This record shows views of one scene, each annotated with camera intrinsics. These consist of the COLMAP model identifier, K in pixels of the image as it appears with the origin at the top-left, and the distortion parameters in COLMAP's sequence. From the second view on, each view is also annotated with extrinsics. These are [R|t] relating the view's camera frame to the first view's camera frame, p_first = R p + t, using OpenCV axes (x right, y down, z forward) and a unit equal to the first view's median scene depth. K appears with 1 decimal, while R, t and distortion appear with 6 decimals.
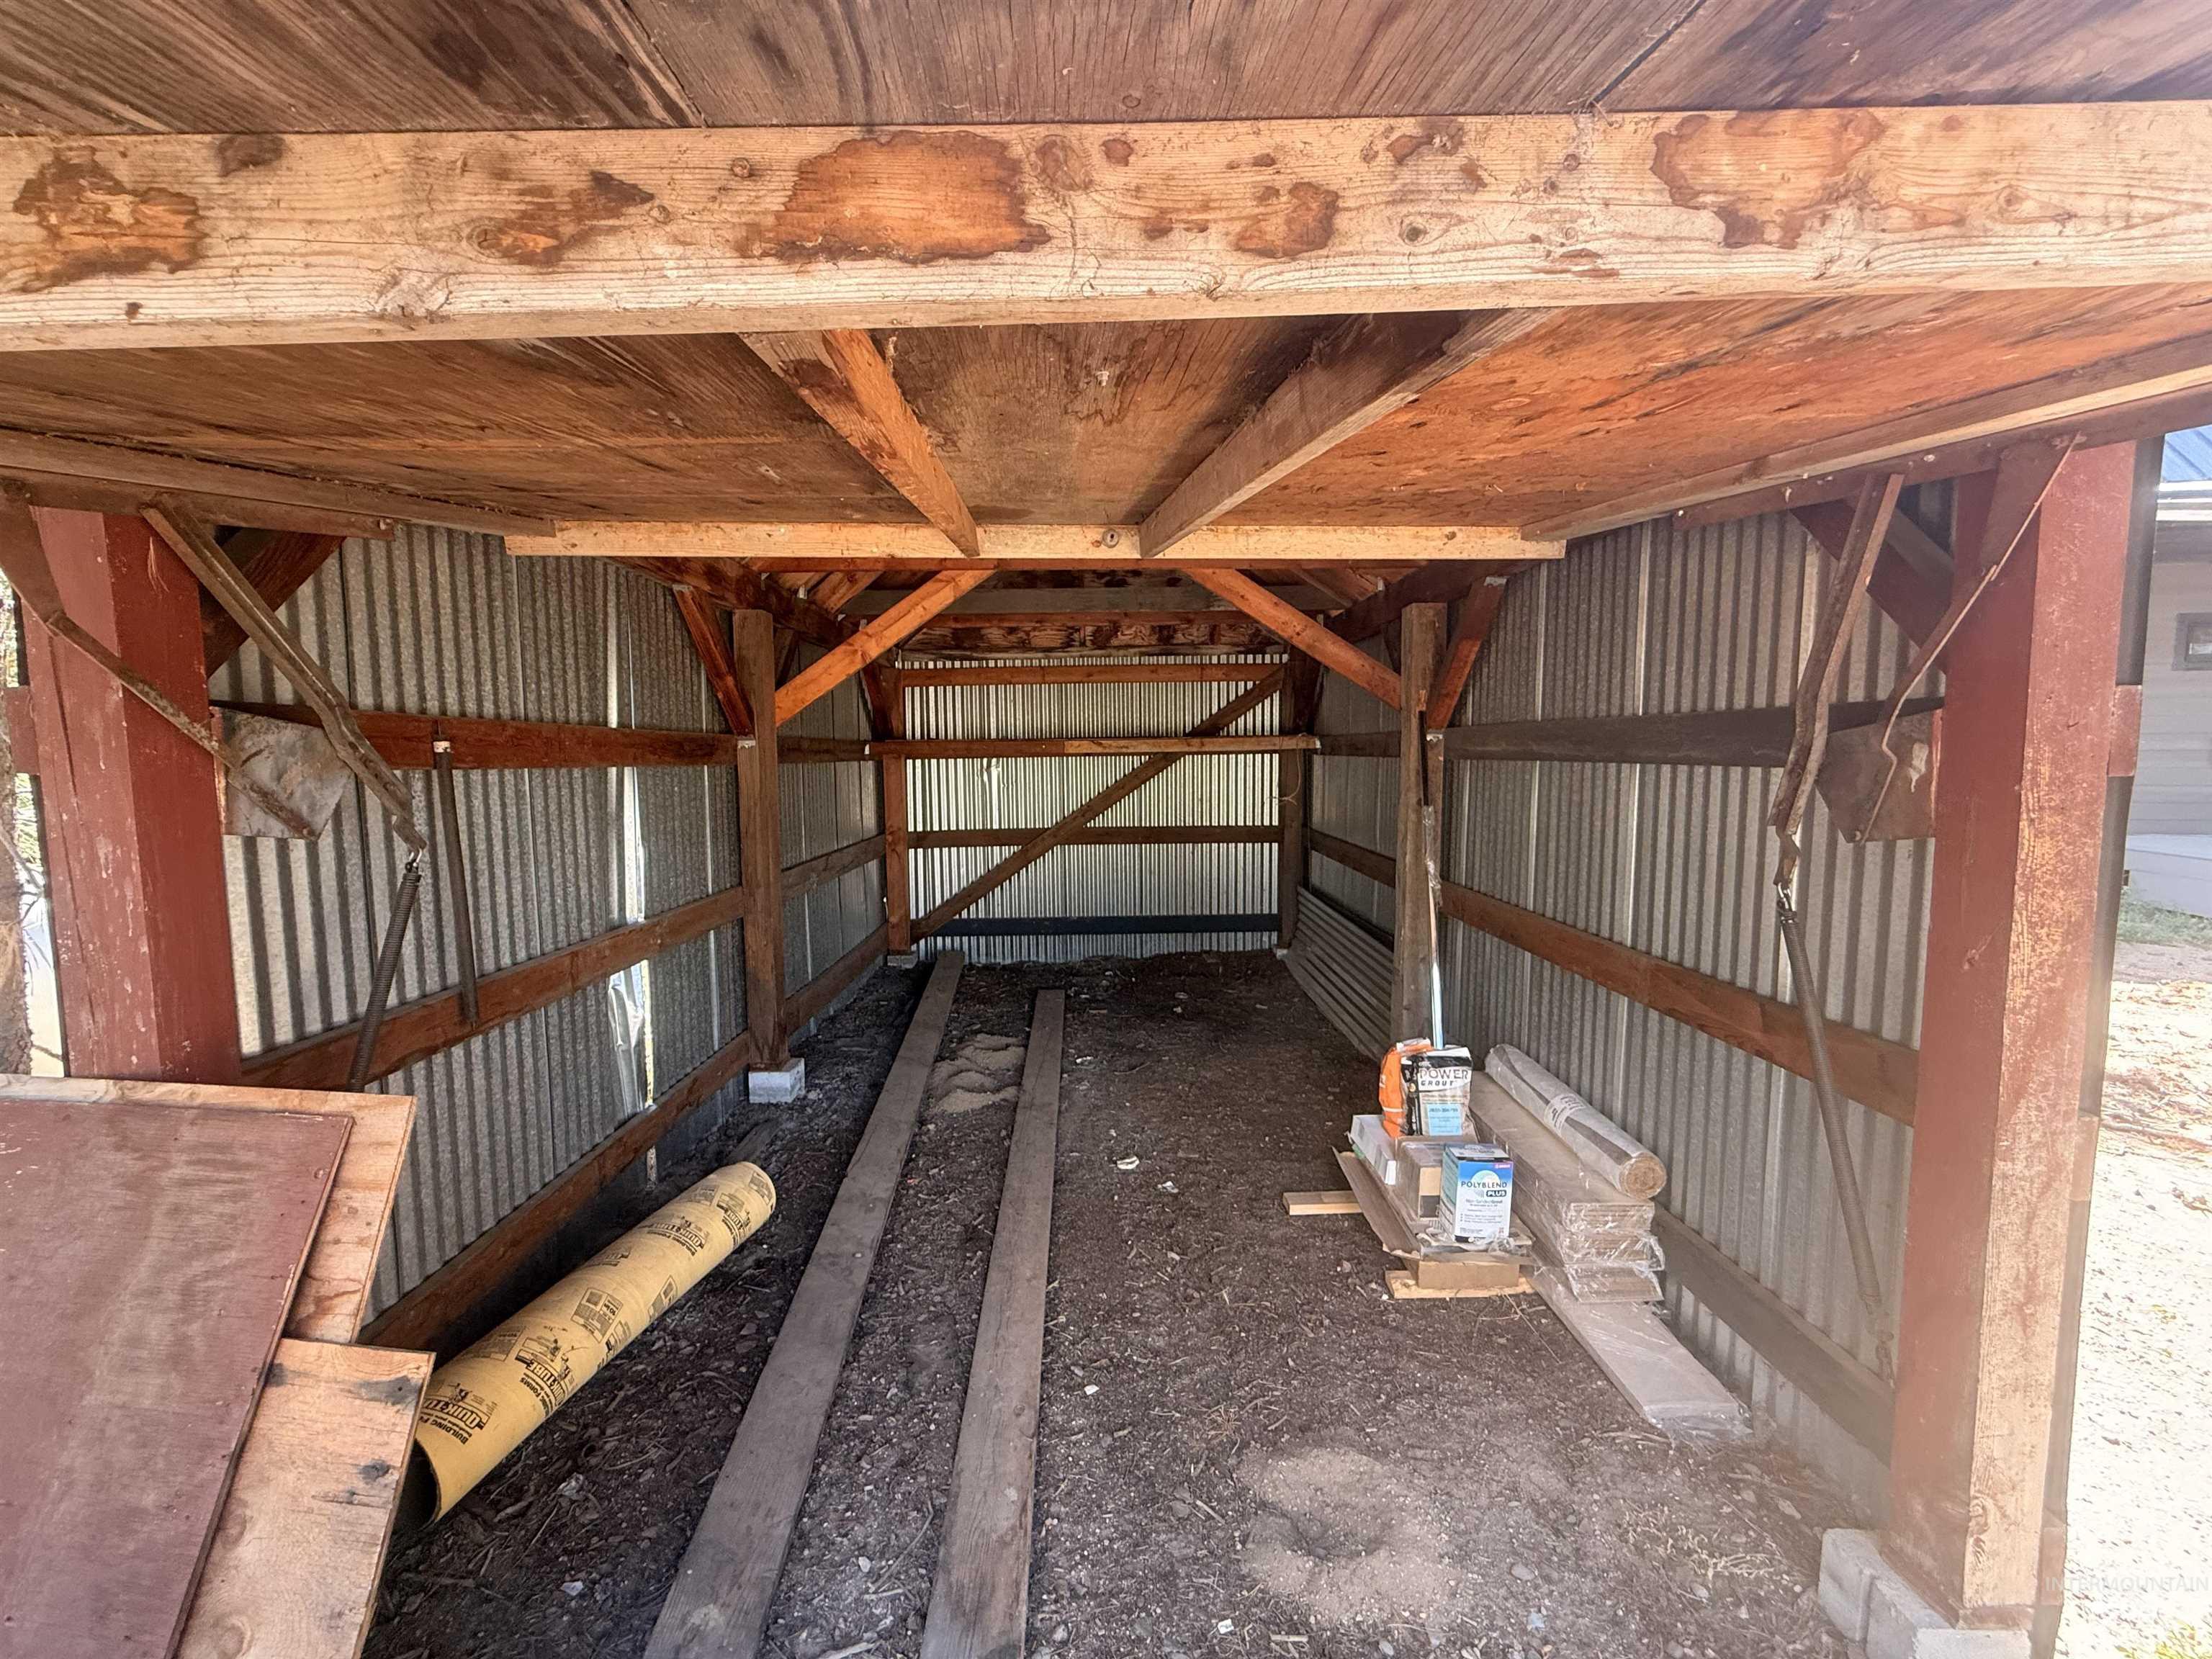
lens RADIAL K [[879.5, 0, 1100.9], [0, 879.5, 826.4], [0, 0, 1]] dist [-0.000933, -0.000359]
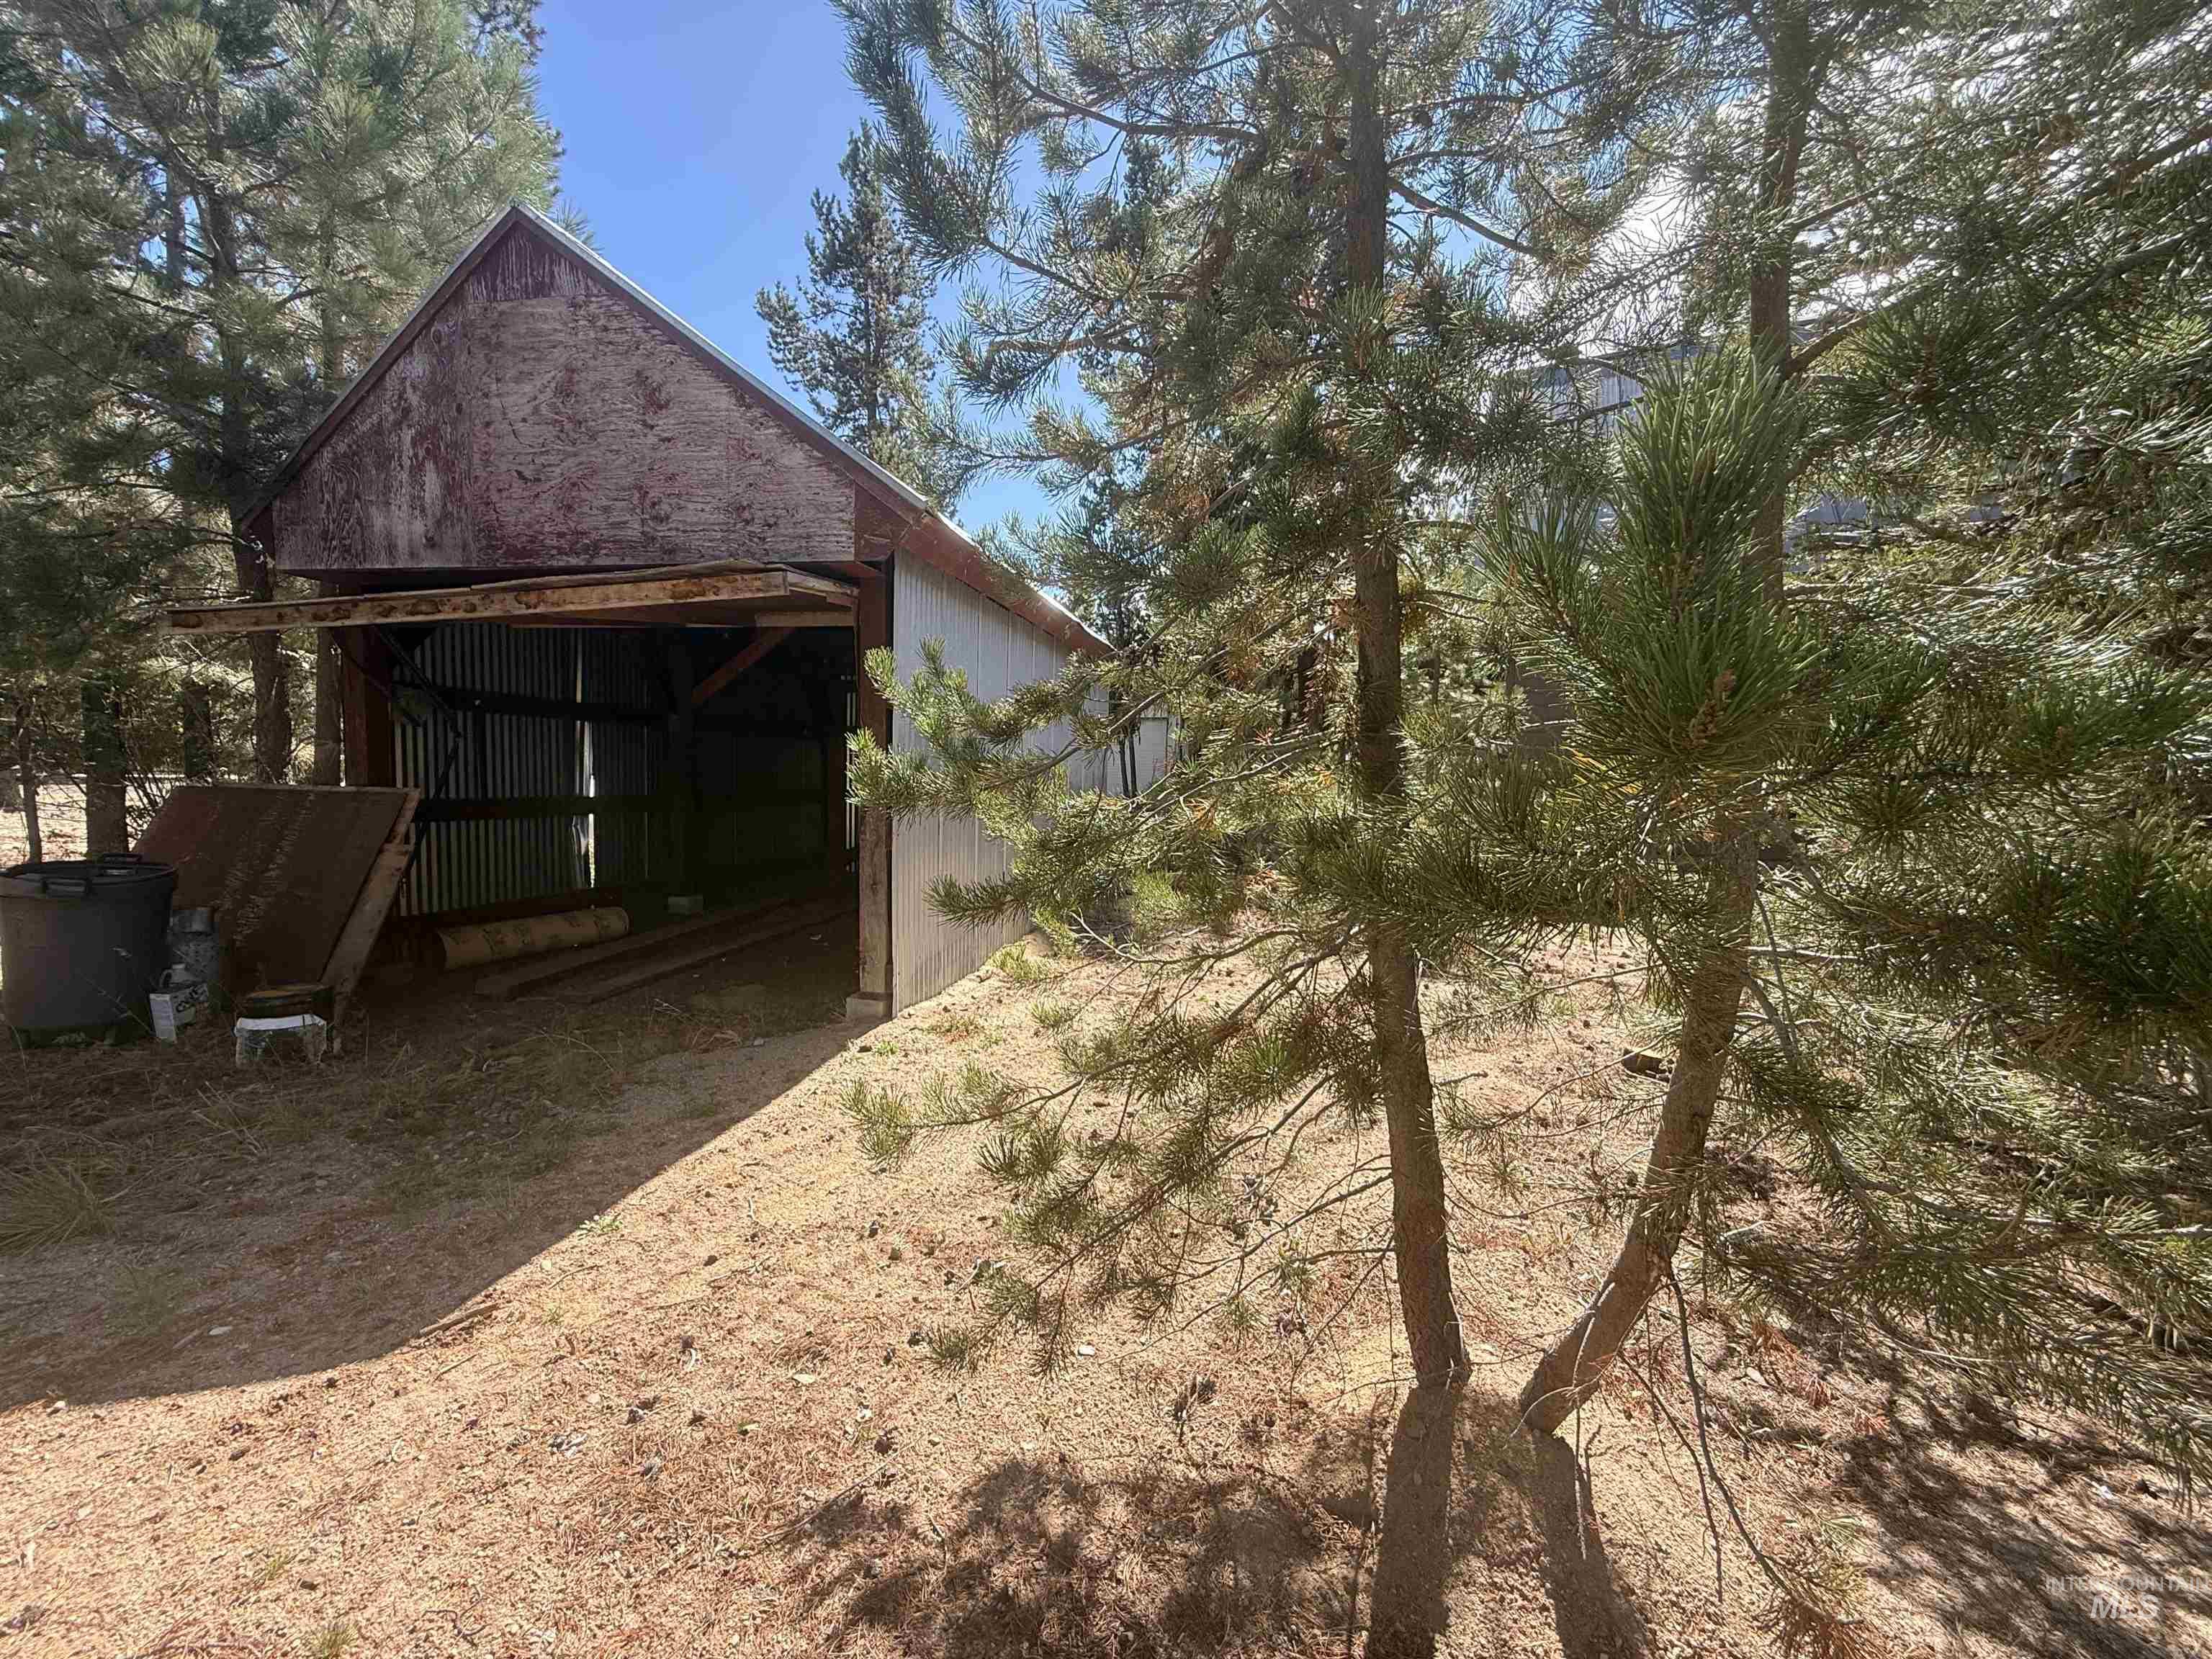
lens RADIAL K [[879.5, 0, 1100.9], [0, 879.5, 826.4], [0, 0, 1]] dist [-0.000933, -0.000359]
pose [[0.979185, 0.035247, -0.199884, 2.387778], [-0.039423, 0.999079, -0.016948, 0.364164], [0.199103, 0.024475, 0.979673, -1.765676]]
